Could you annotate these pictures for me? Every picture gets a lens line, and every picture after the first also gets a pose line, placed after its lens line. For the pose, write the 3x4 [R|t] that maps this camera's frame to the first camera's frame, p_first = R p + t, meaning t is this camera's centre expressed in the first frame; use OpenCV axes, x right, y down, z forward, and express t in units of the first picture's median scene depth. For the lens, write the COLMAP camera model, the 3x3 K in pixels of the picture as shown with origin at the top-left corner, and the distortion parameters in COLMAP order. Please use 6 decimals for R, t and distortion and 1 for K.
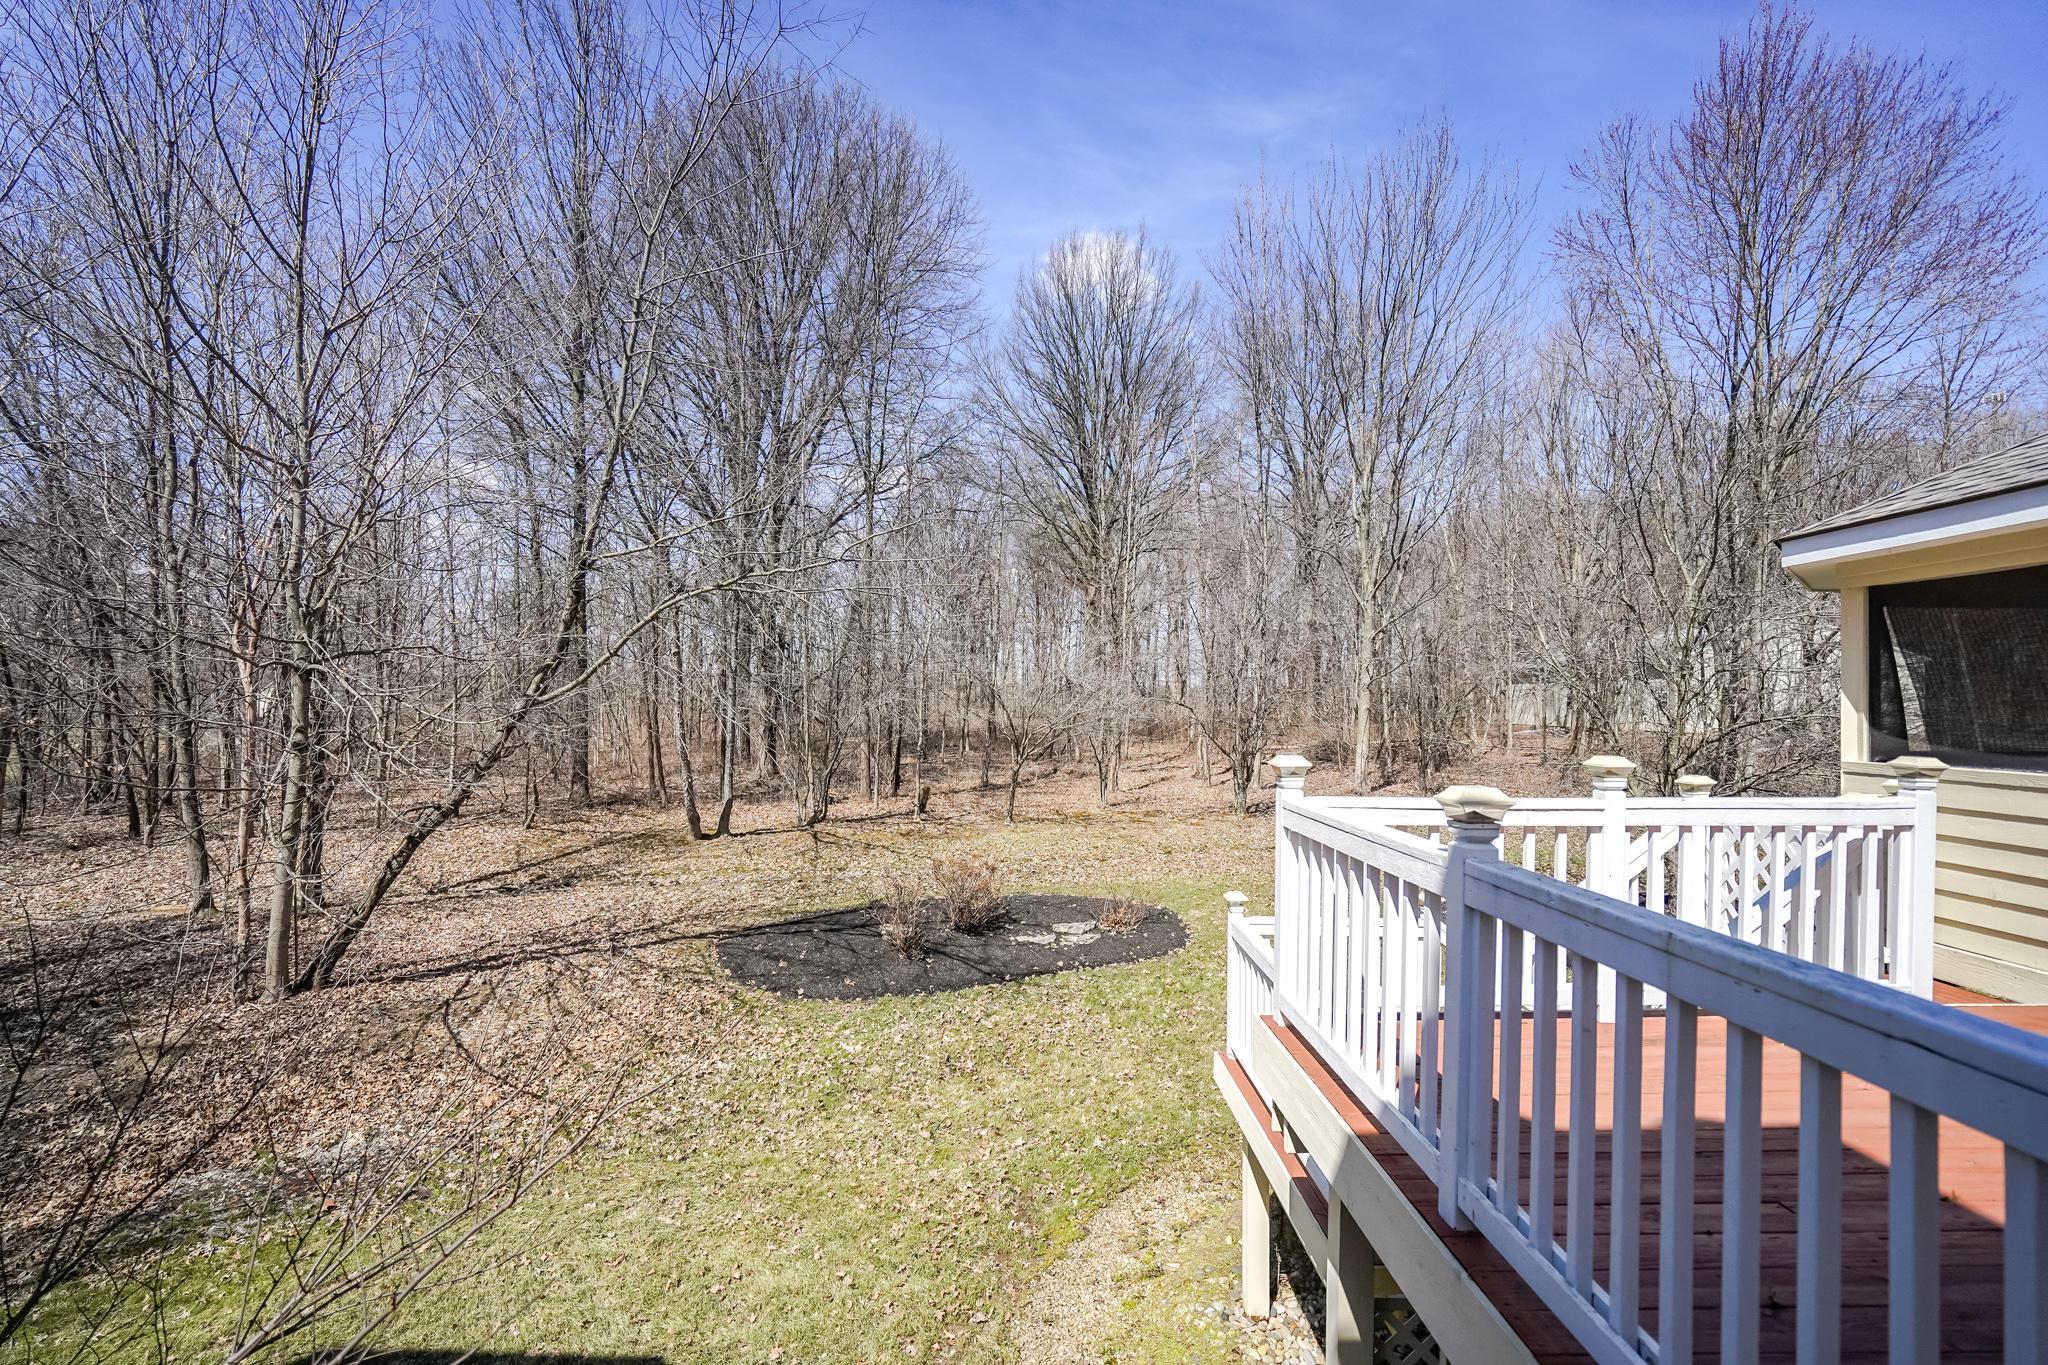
lens RADIAL K [[946.4, 0, 1026.0], [0, 946.4, 685.7], [0, 0, 1]] dist [-0.036956, 0.007378]
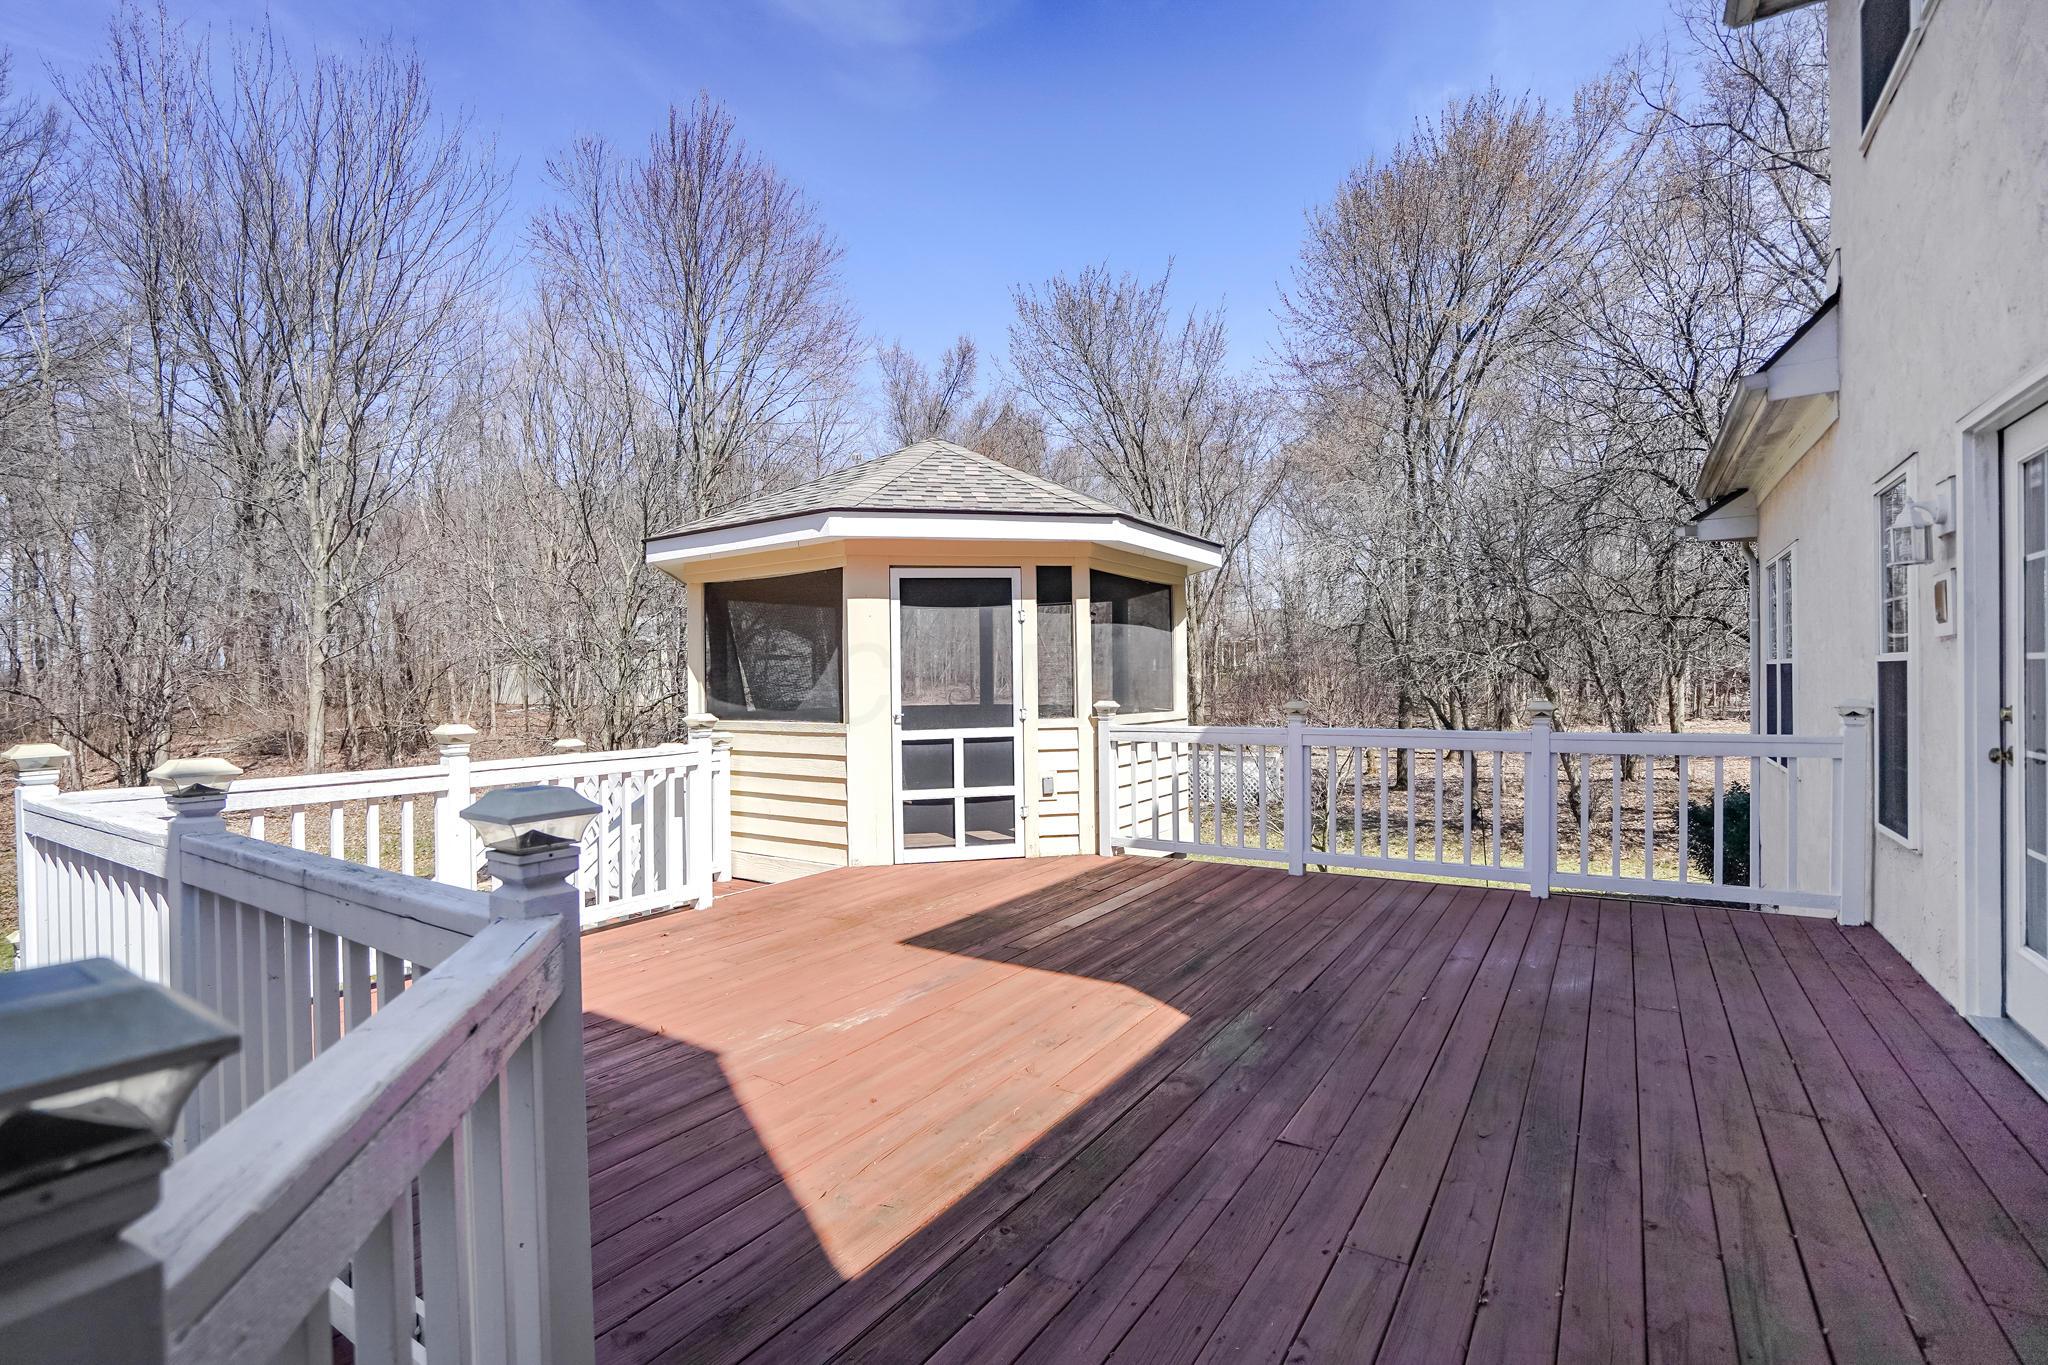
lens RADIAL K [[946.4, 0, 1023.0], [0, 946.4, 685.5], [0, 0, 1]] dist [-0.036956, 0.007378]
pose [[0.563317, -0.021097, 0.825972, 0.022476], [0.003831, 0.999730, 0.022923, 0.001729], [-0.826232, -0.009748, 0.563245, -0.031210]]
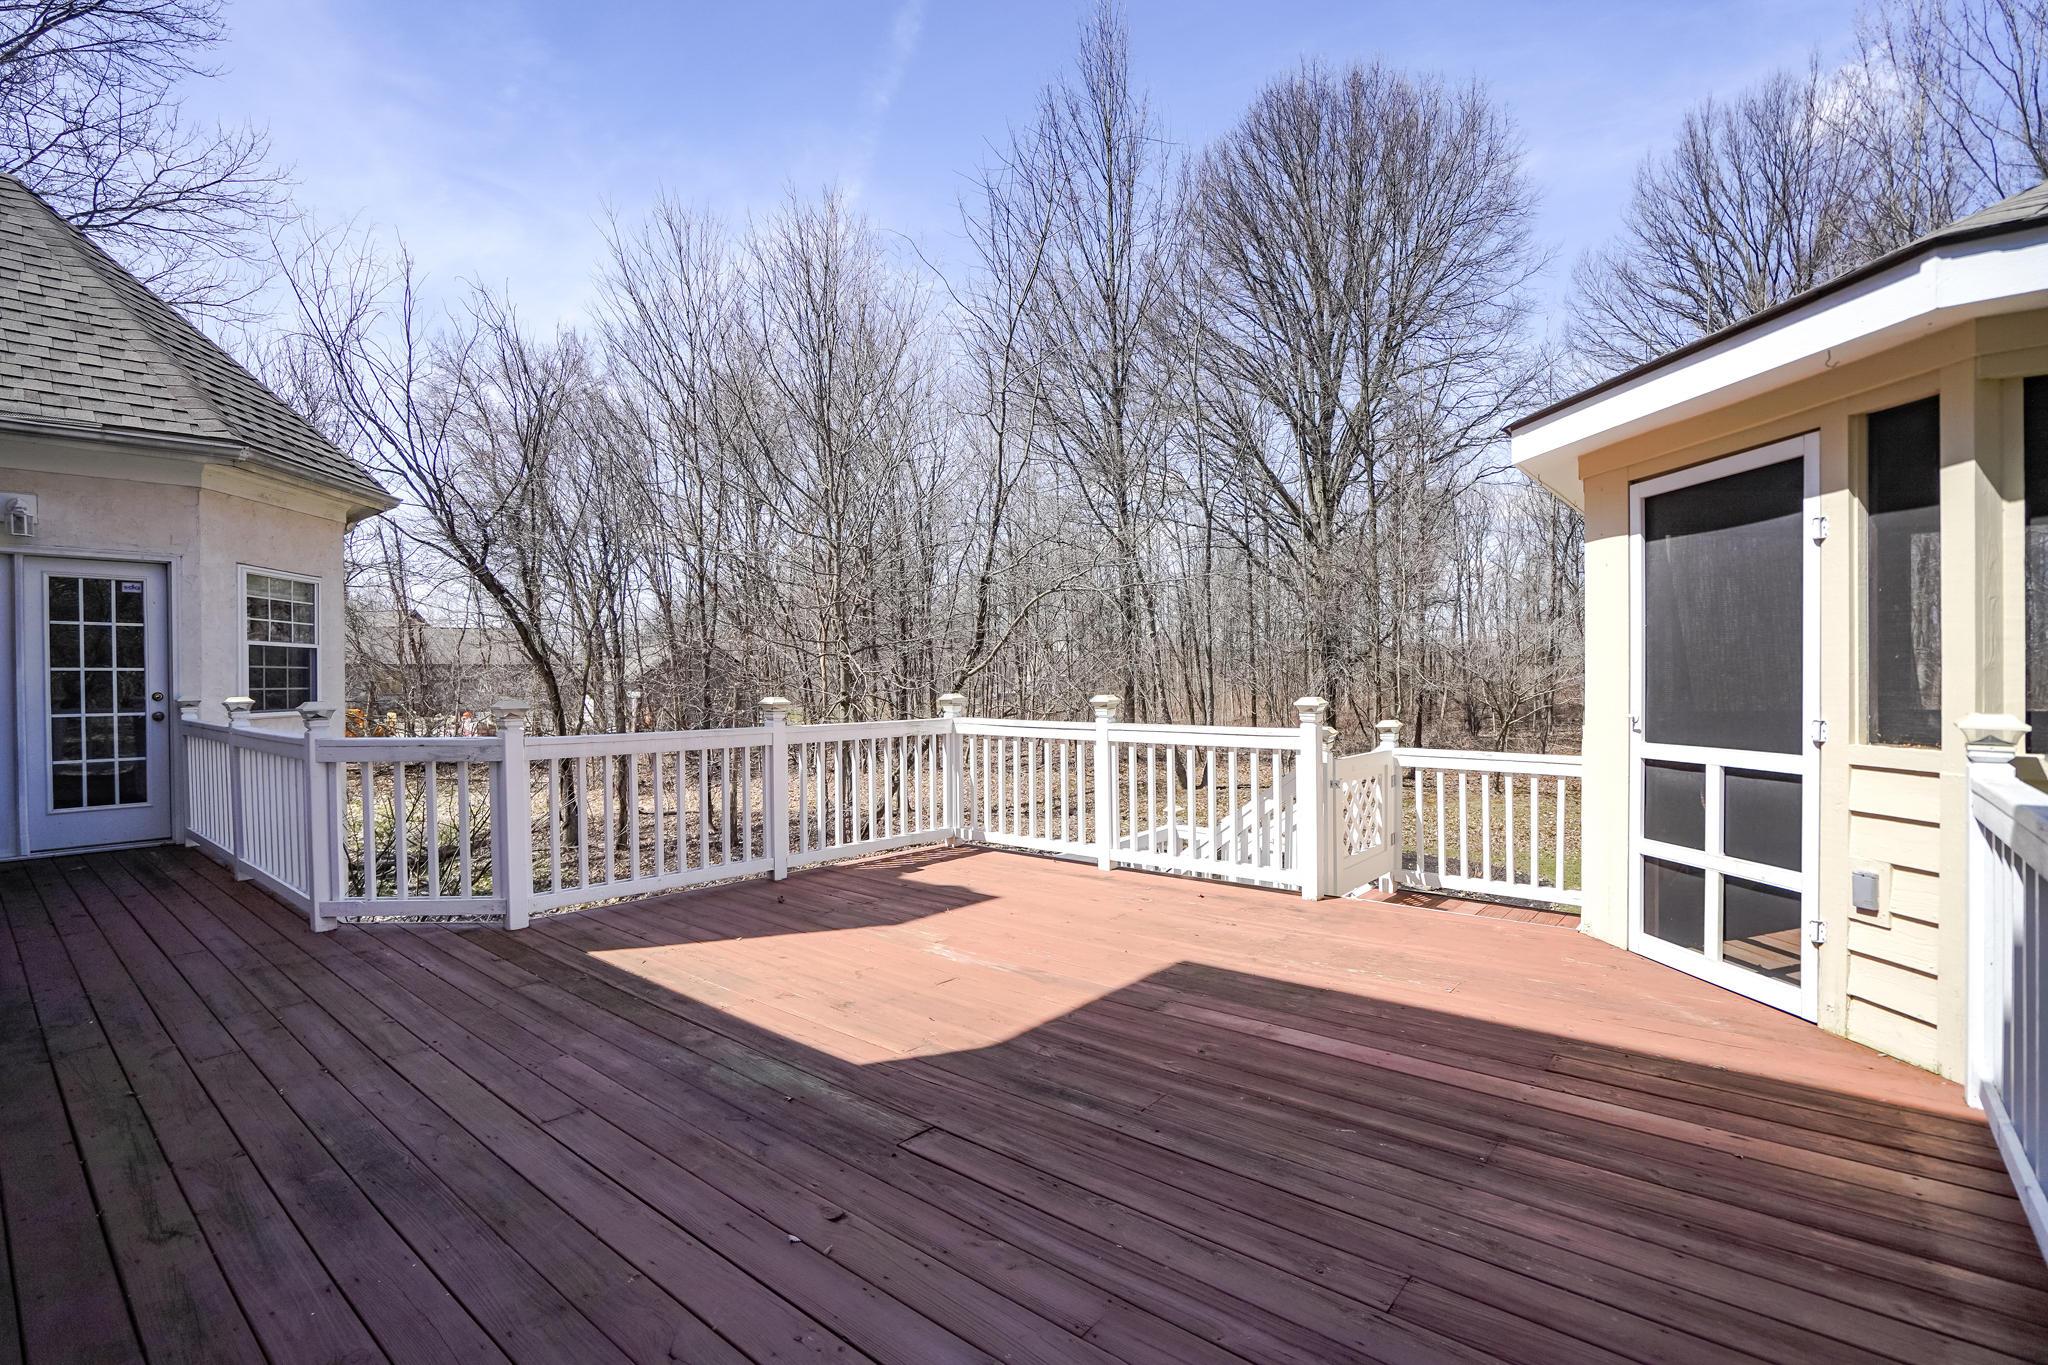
lens RADIAL K [[946.4, 0, 1030.1], [0, 946.4, 679.1], [0, 0, 1]] dist [-0.036956, 0.007378]
pose [[0.748975, -0.014773, -0.662434, 0.343891], [0.025821, 0.999643, 0.006902, 0.006645], [0.662095, -0.022274, 0.749088, -0.054392]]
